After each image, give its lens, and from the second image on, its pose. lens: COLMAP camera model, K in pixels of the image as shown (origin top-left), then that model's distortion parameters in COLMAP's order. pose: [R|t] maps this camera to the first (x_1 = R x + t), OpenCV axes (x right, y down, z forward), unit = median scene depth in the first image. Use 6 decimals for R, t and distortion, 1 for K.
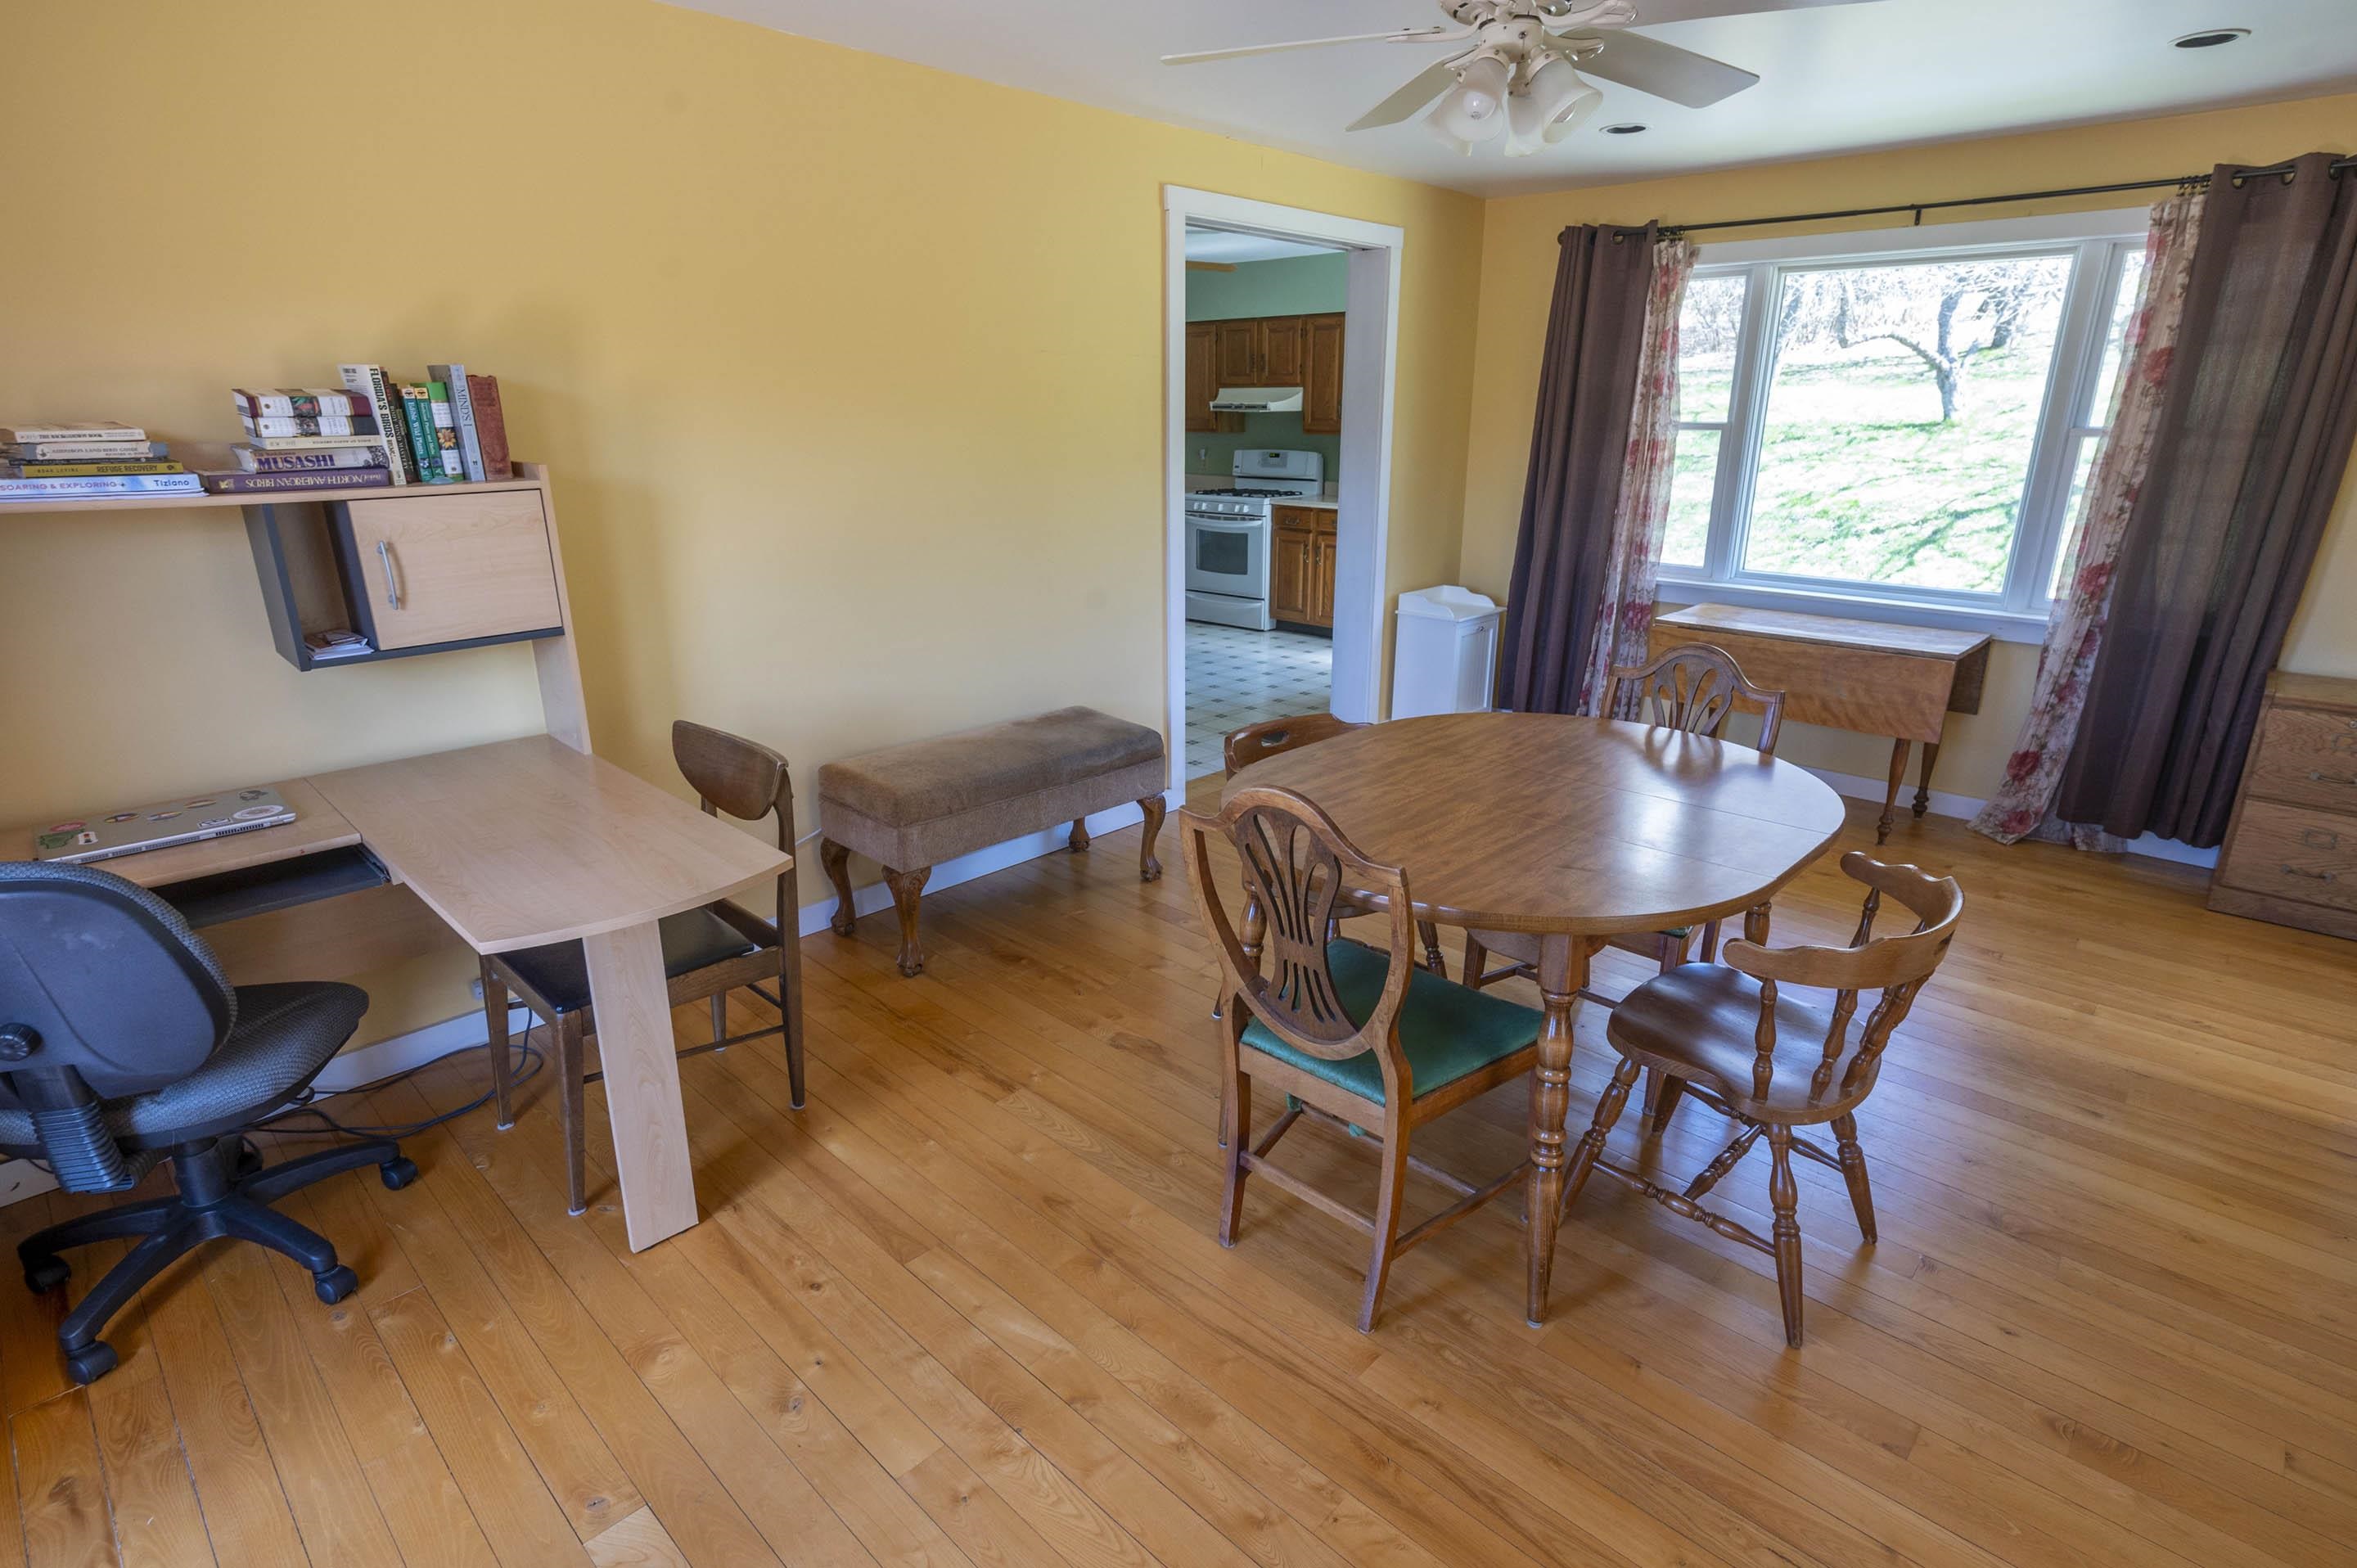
lens RADIAL K [[1186.6, 0, 1178.5], [0, 1186.6, 784.0], [0, 0, 1]] dist [-0.012497, 0.008135]
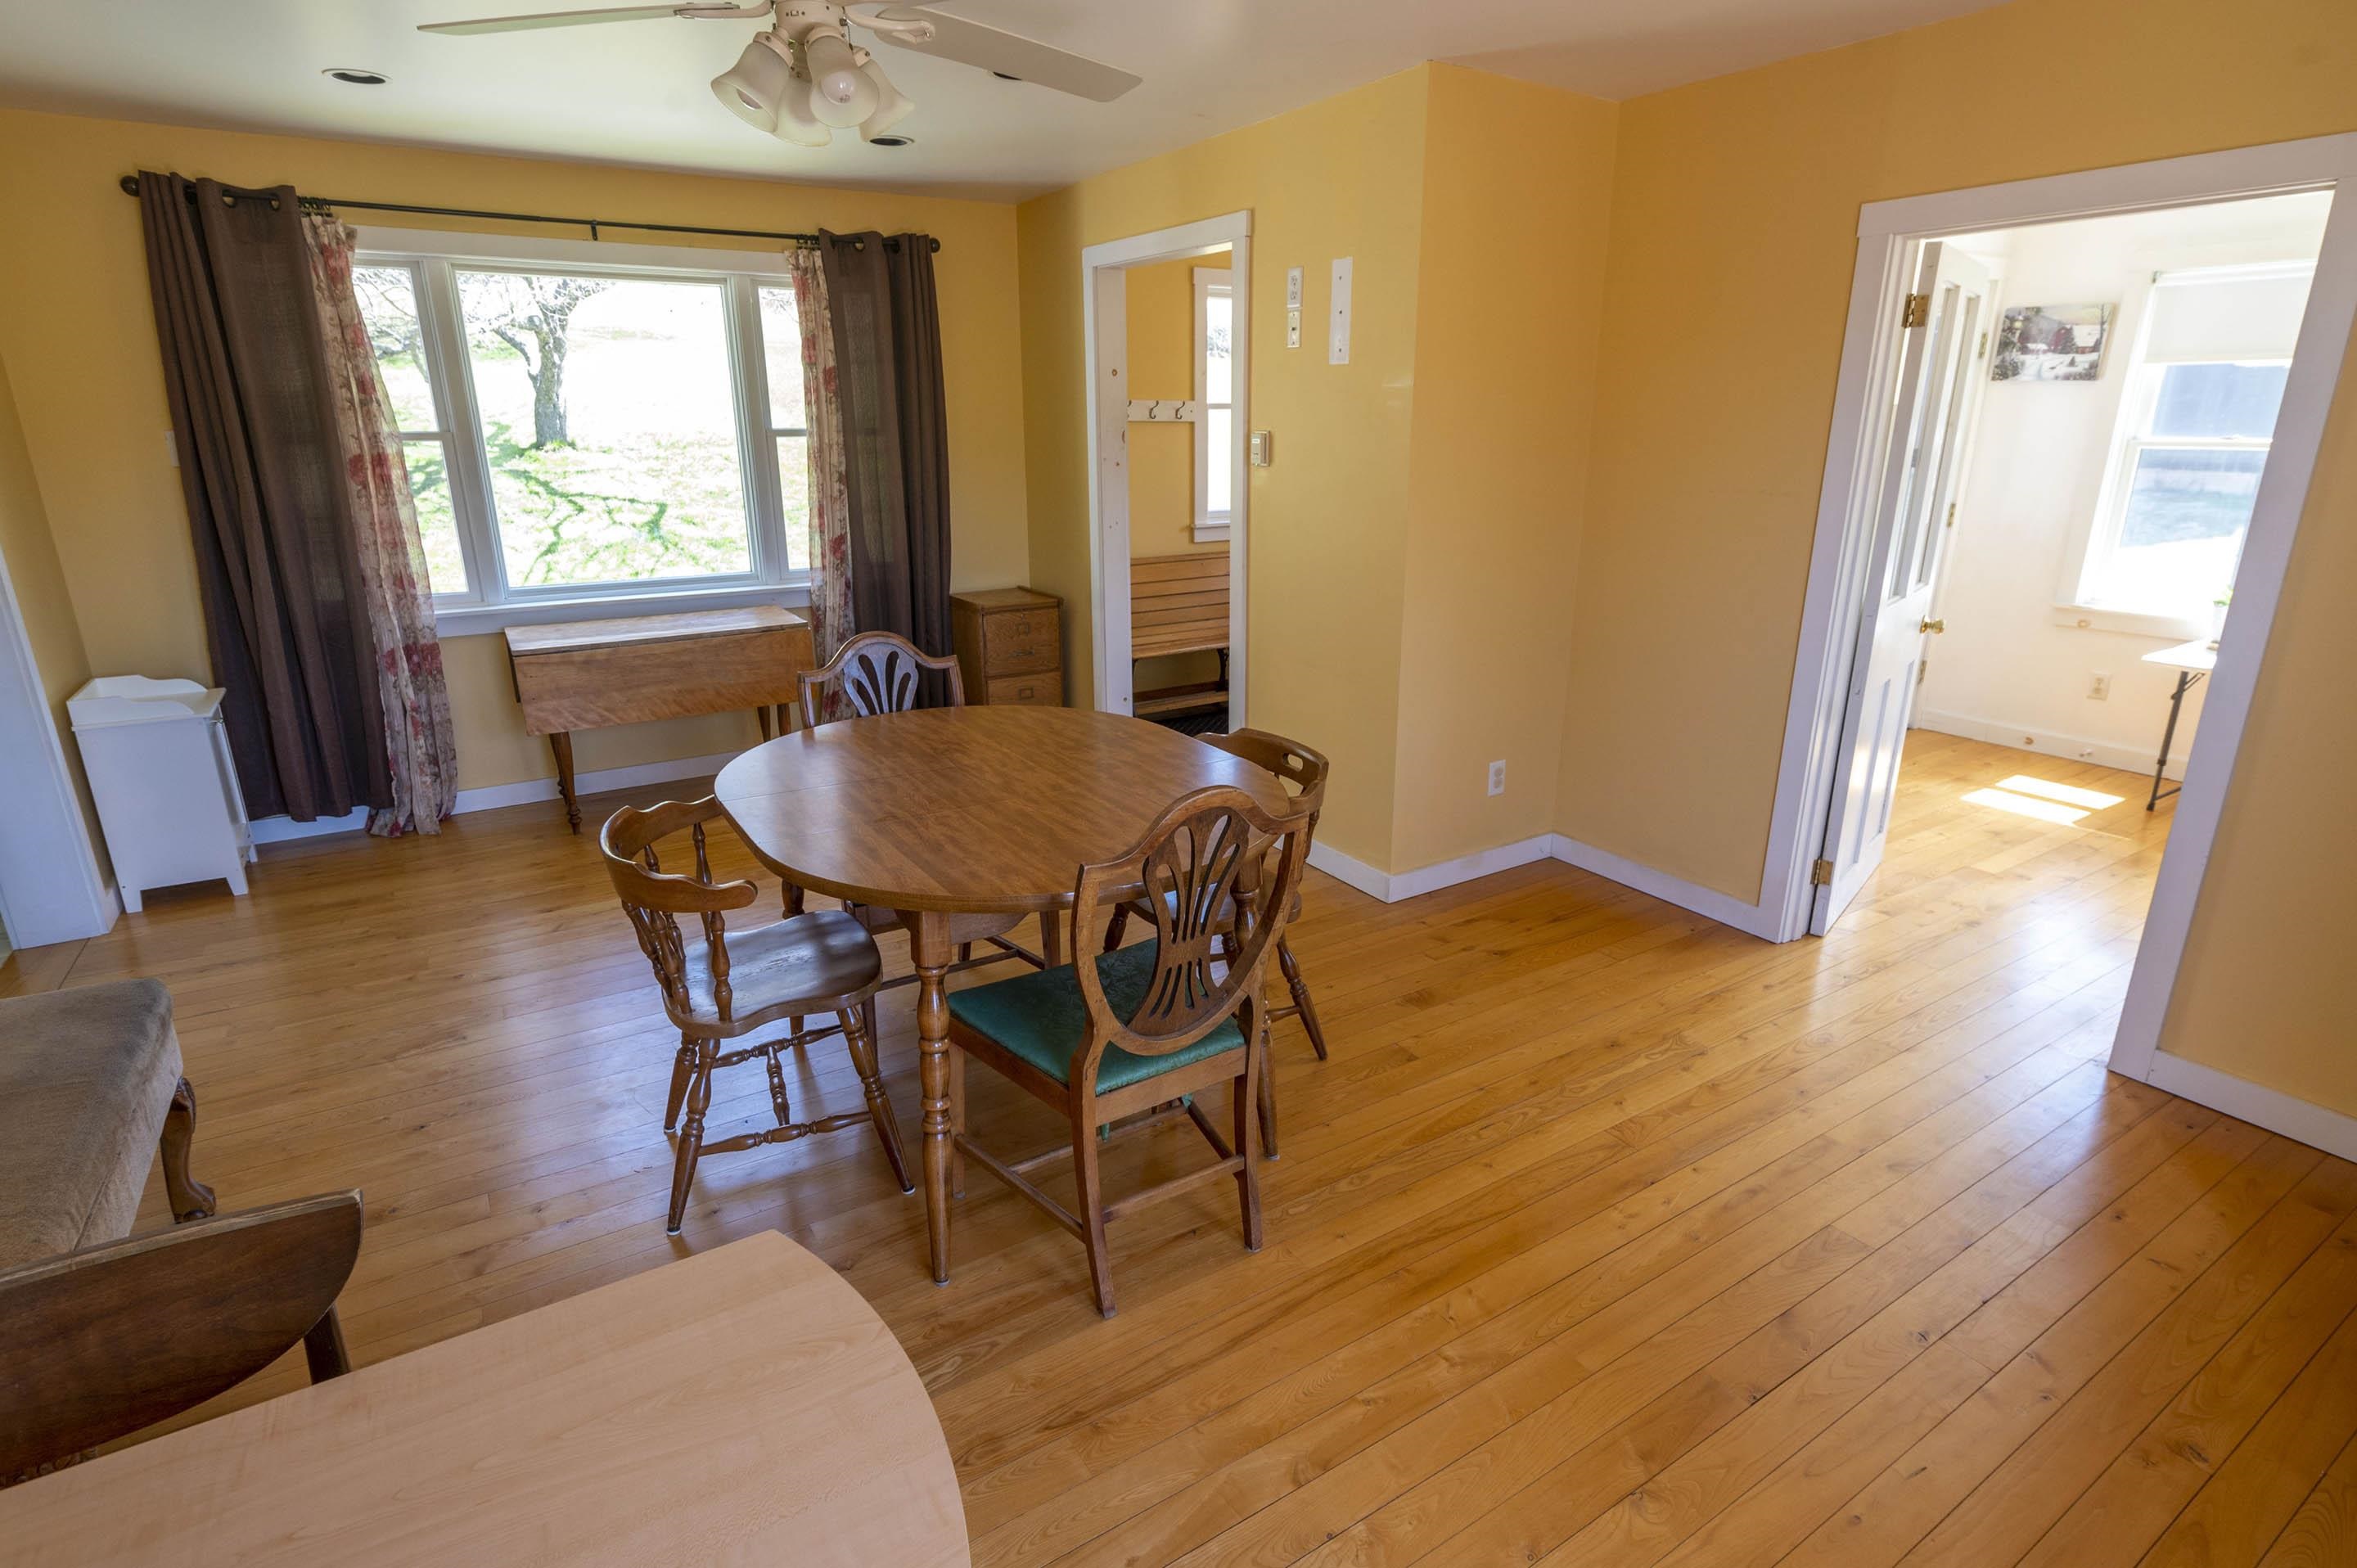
lens RADIAL K [[1186.6, 0, 1178.5], [0, 1186.6, 784.0], [0, 0, 1]] dist [-0.012497, 0.008135]
pose [[0.239834, -0.292098, 0.925829, -0.364745], [0.298116, 0.929744, 0.216107, -0.096696], [-0.923908, 0.224174, 0.310063, 0.304662]]
